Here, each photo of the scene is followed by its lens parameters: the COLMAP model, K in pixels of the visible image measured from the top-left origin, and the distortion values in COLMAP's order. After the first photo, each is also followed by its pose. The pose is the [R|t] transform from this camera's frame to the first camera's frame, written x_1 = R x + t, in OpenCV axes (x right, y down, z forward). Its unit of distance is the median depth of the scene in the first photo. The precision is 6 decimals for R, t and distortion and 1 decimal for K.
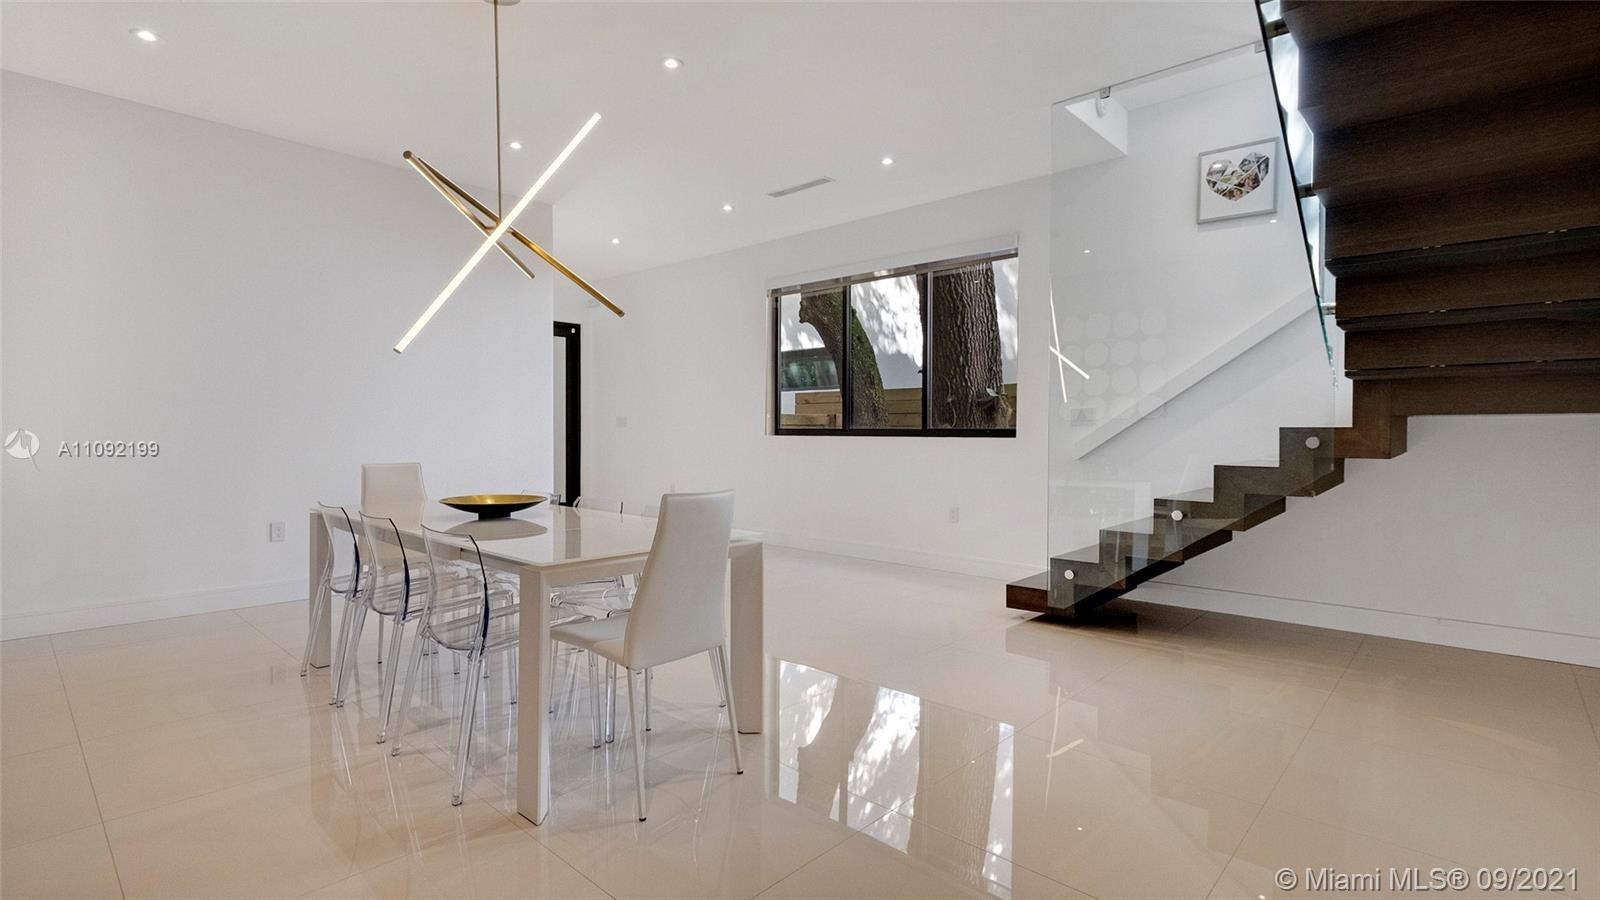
lens RADIAL K [[761.6, 0, 793.6], [0, 761.6, 436.6], [0, 0, 1]] dist [0.016837, -0.001367]
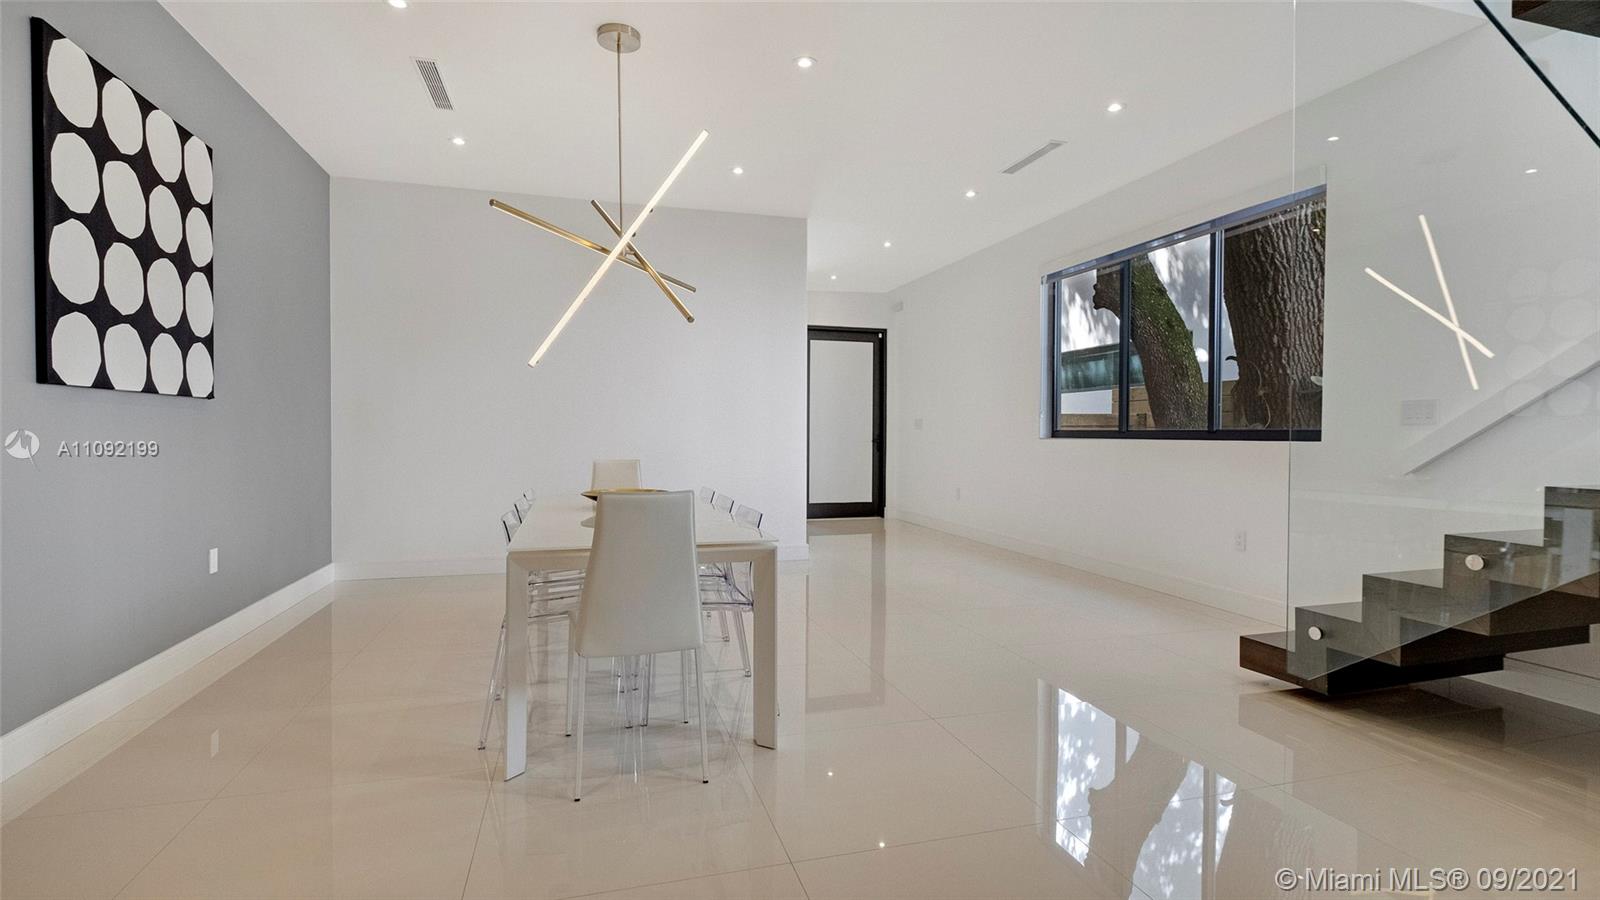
lens RADIAL K [[761.6, 0, 798.8], [0, 761.6, 445.9], [0, 0, 1]] dist [0.016837, -0.001367]
pose [[0.854169, 0.008425, -0.519926, 0.215338], [-0.003646, 0.999941, 0.010214, -0.000446], [0.519982, -0.006829, 0.854150, 0.090751]]
